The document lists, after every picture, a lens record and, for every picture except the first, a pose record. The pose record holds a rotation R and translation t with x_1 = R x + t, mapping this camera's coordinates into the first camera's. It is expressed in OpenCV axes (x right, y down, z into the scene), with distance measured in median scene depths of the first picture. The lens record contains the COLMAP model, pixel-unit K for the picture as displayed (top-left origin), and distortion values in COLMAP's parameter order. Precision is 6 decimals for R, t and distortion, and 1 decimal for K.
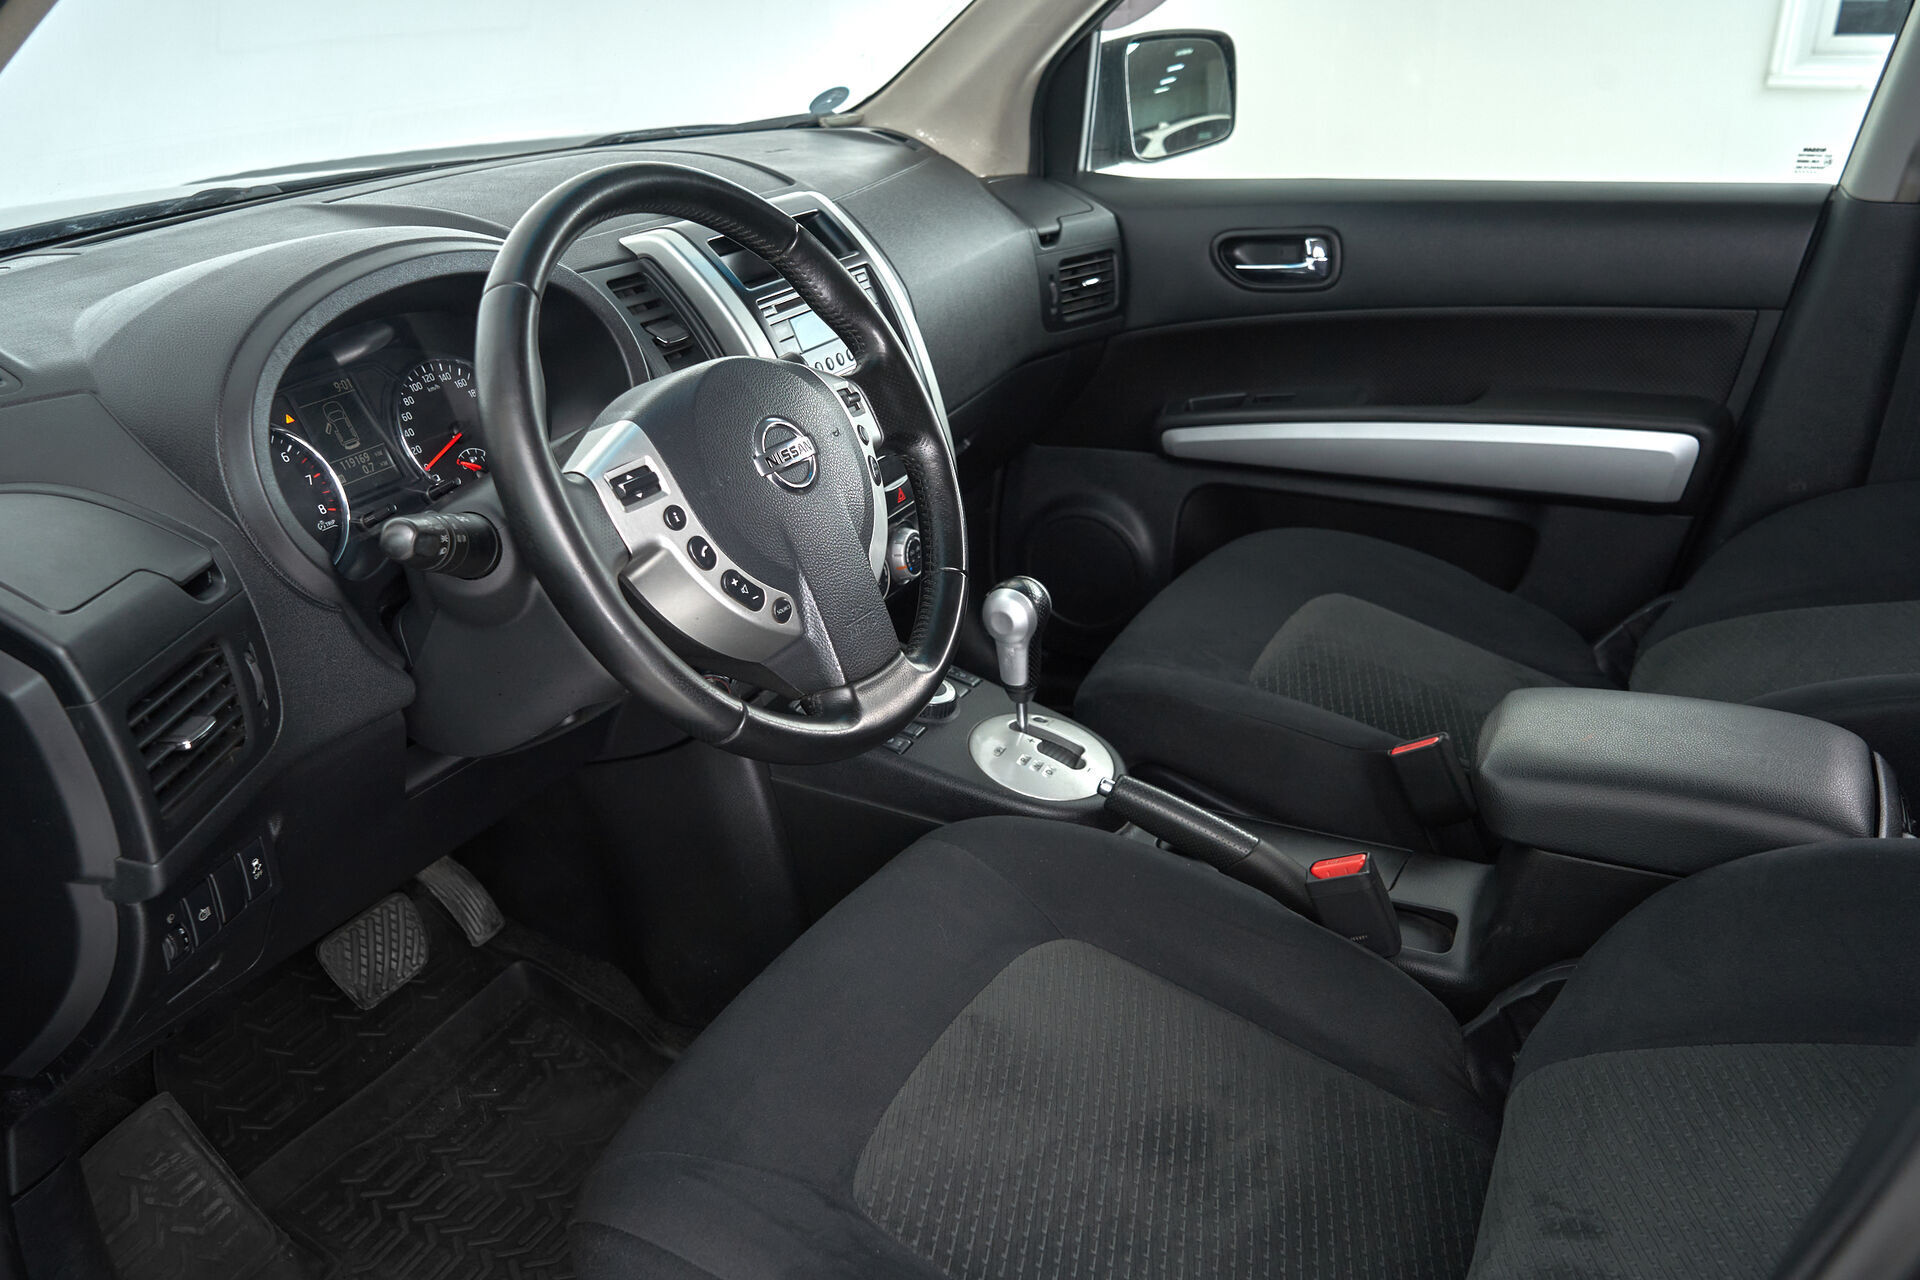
lens RADIAL K [[1543.5, 0, 968.3], [0, 1543.5, 641.4], [0, 0, 1]] dist [-0.000346, 0.003394]
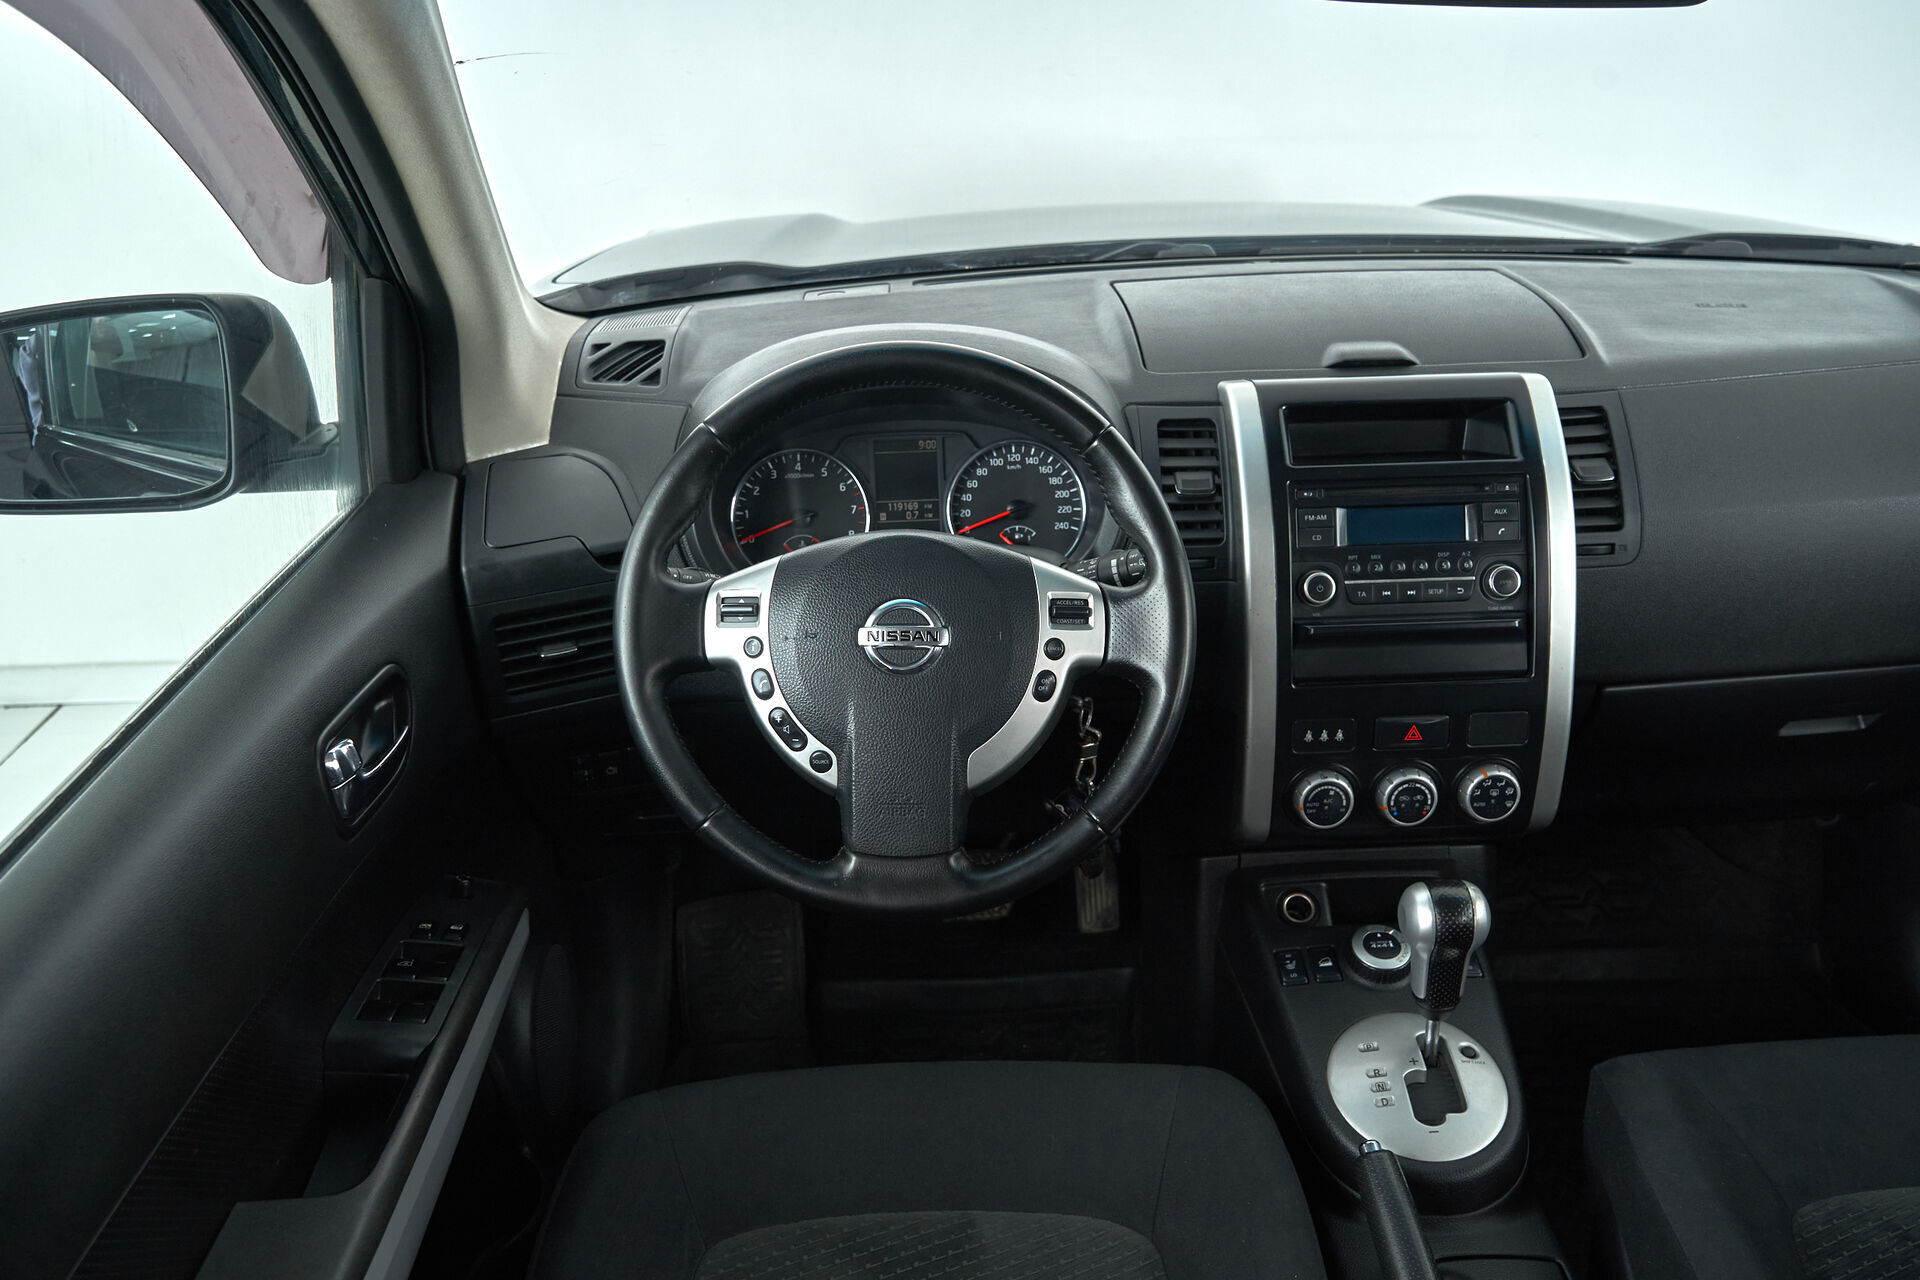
lens RADIAL K [[1543.5, 0, 970.4], [0, 1543.5, 650.1], [0, 0, 1]] dist [-0.000346, 0.003394]
pose [[0.481481, 0.391430, -0.784193, 0.539954], [-0.348581, 0.906445, 0.238430, -0.277458], [0.804156, 0.158556, 0.572881, 0.311062]]
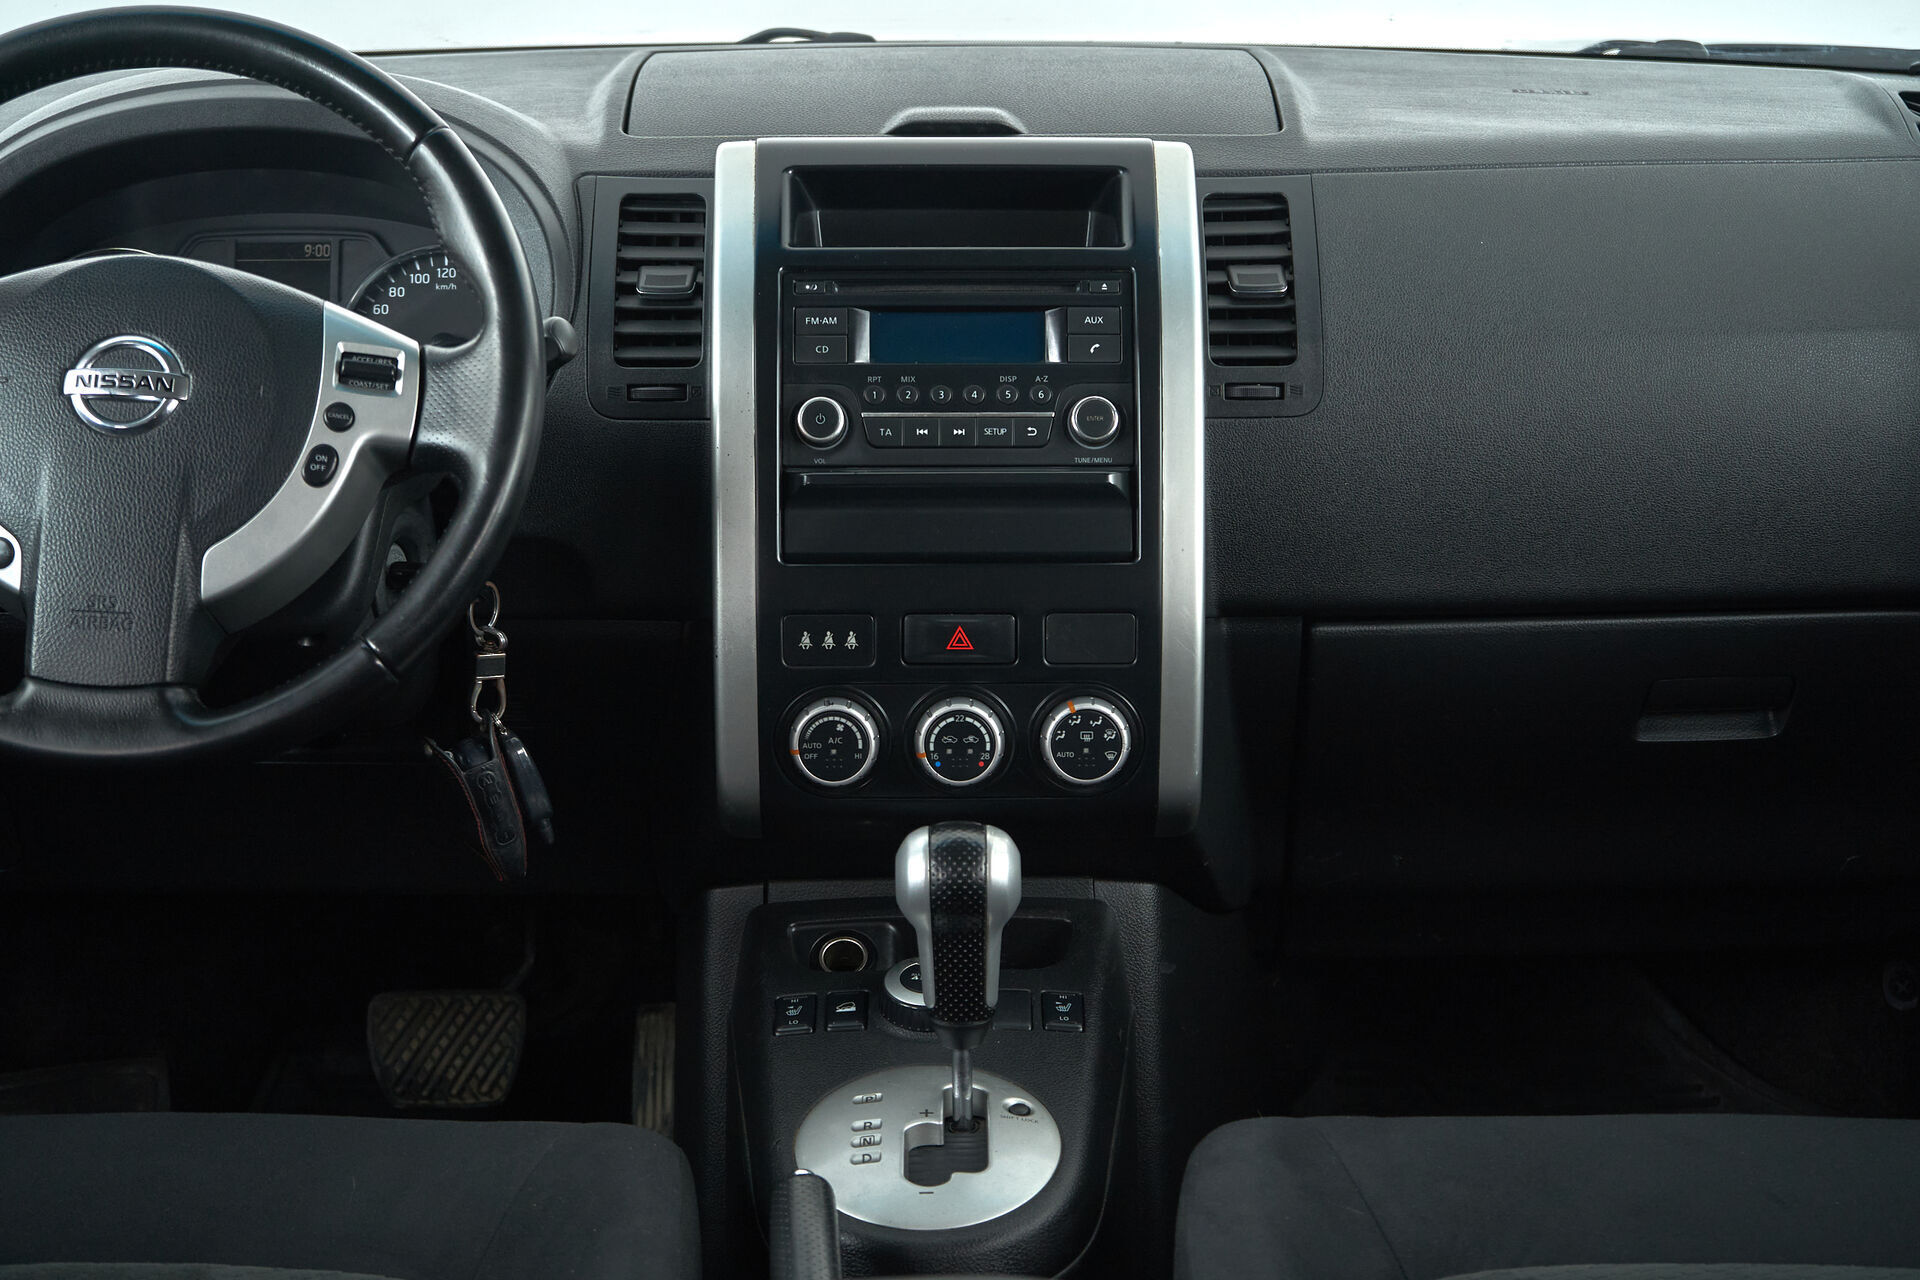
lens RADIAL K [[3379.6, 0, 985.7], [0, 3379.6, 647.1], [0, 0, 1]] dist [0.025751, 0.000000]
pose [[0.459615, 0.263626, -0.848090, 1.128097], [-0.371675, 0.924379, 0.085914, -0.221363], [0.806605, 0.275726, 0.522841, 0.361239]]
